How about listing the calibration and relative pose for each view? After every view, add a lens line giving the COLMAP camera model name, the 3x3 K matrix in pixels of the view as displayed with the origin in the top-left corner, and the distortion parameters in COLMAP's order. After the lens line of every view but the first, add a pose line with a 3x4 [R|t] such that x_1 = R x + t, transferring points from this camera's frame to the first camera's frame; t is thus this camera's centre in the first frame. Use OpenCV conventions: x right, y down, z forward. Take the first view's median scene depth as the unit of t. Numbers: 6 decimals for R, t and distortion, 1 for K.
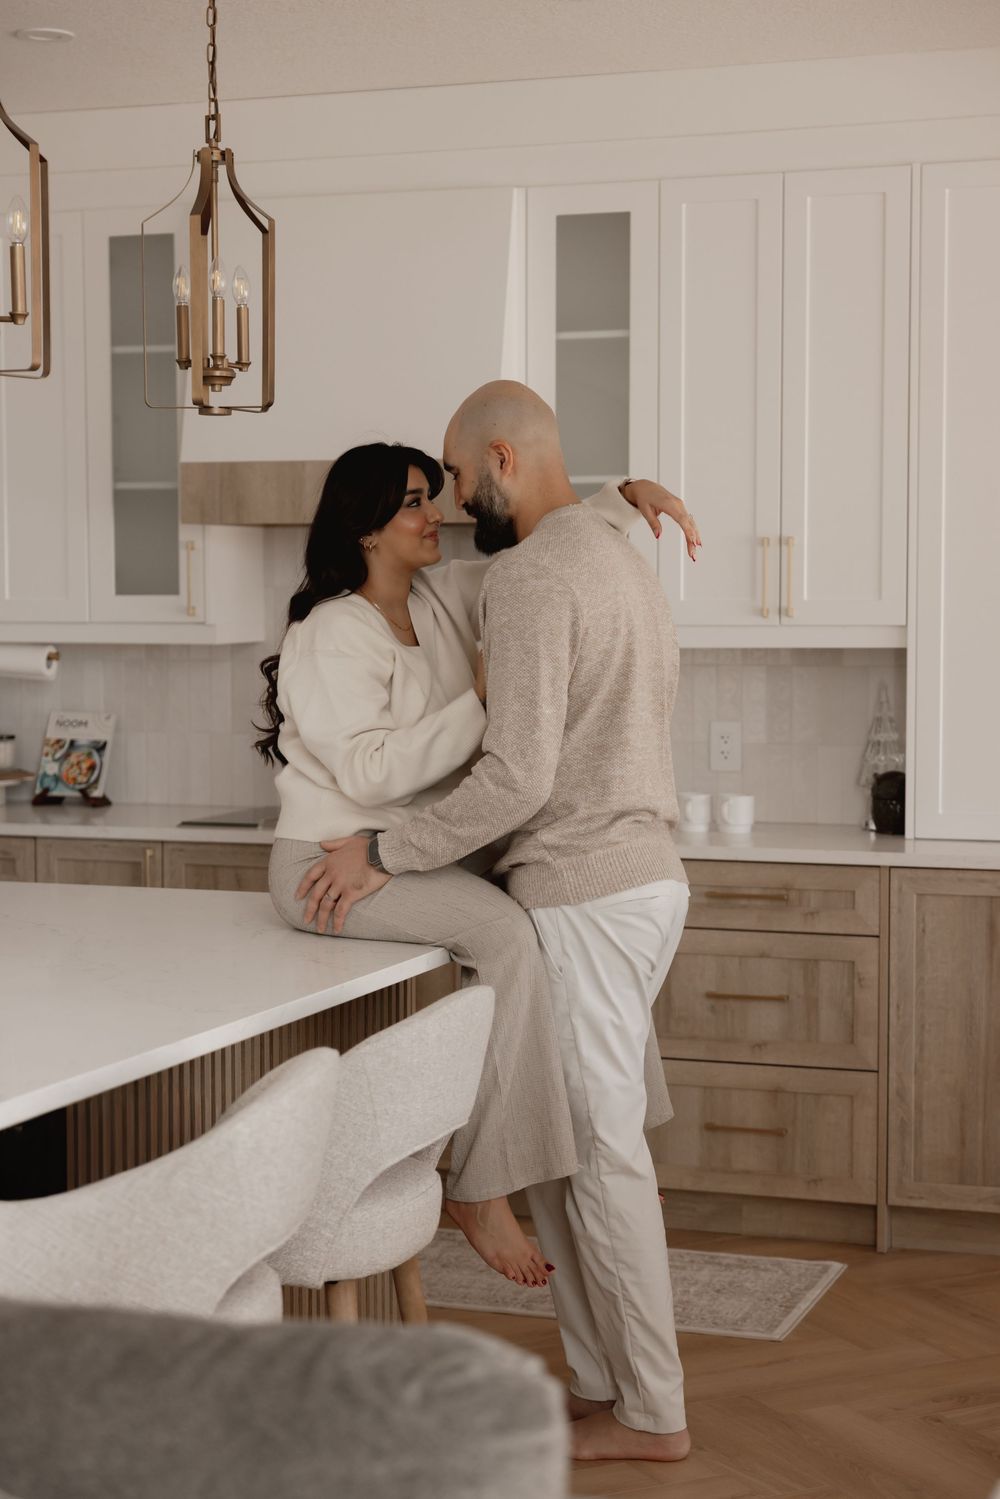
lens RADIAL K [[2579.0, 0, 500.0], [0, 2579.0, 749.5], [0, 0, 1]] dist [-0.005949, -0.114373]
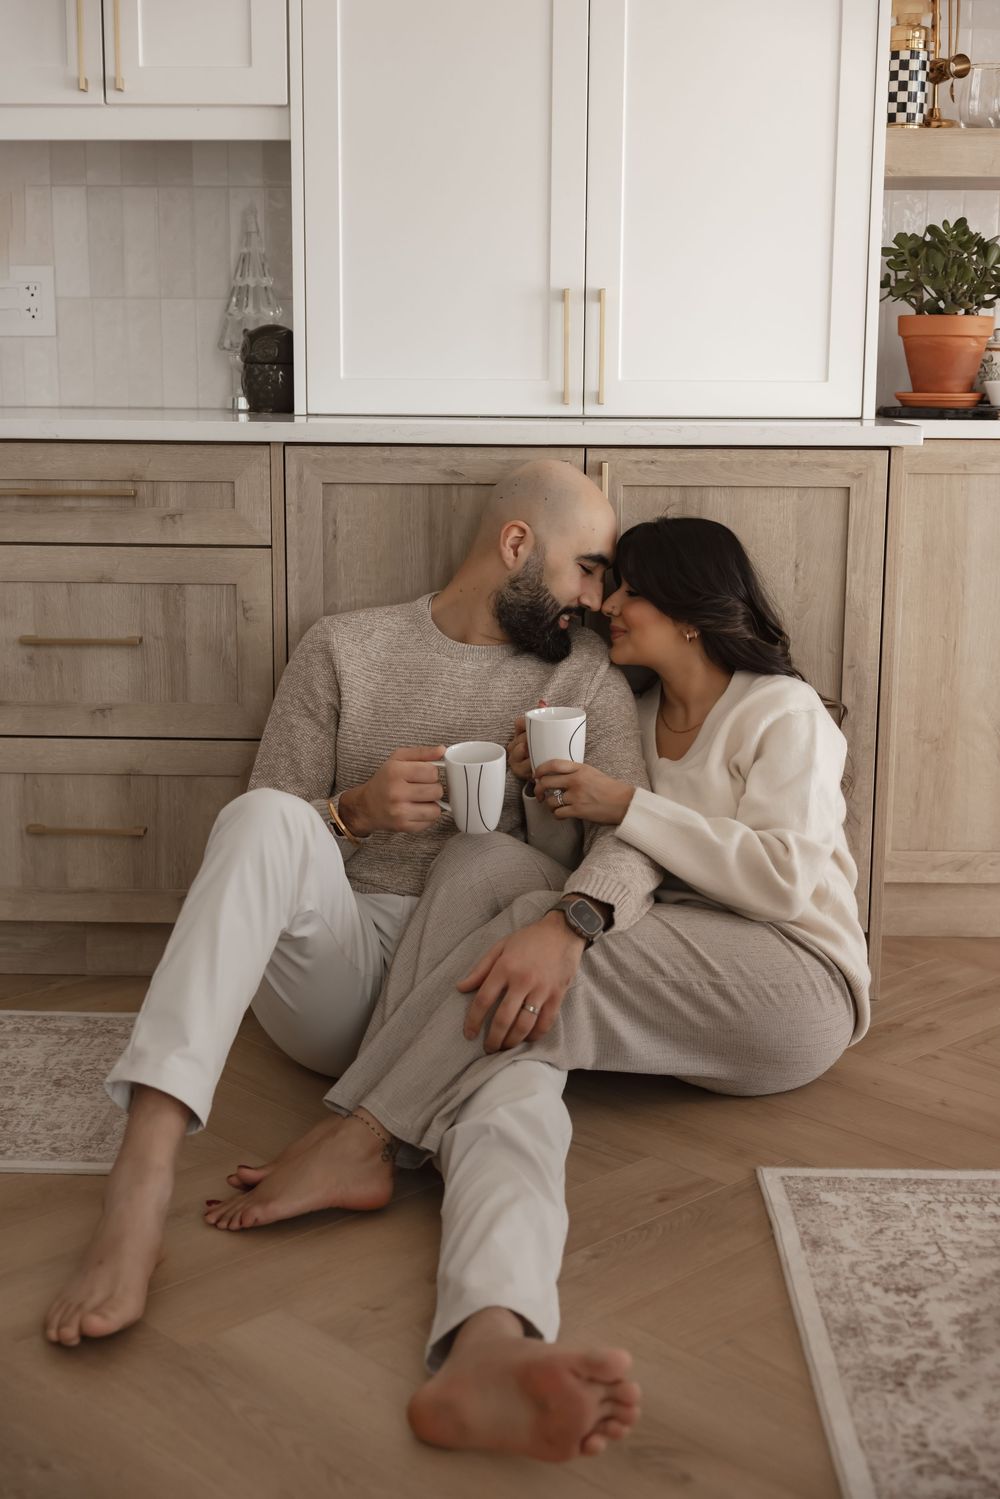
lens RADIAL K [[2090.6, 0, 500.0], [0, 2090.6, 749.5], [0, 0, 1]] dist [0.089468, -0.468627]
pose [[0.953903, -0.054164, 0.295187, 0.035651], [0.013709, 0.990416, 0.137432, 0.049062], [-0.299802, -0.127050, 0.945504, 0.433024]]
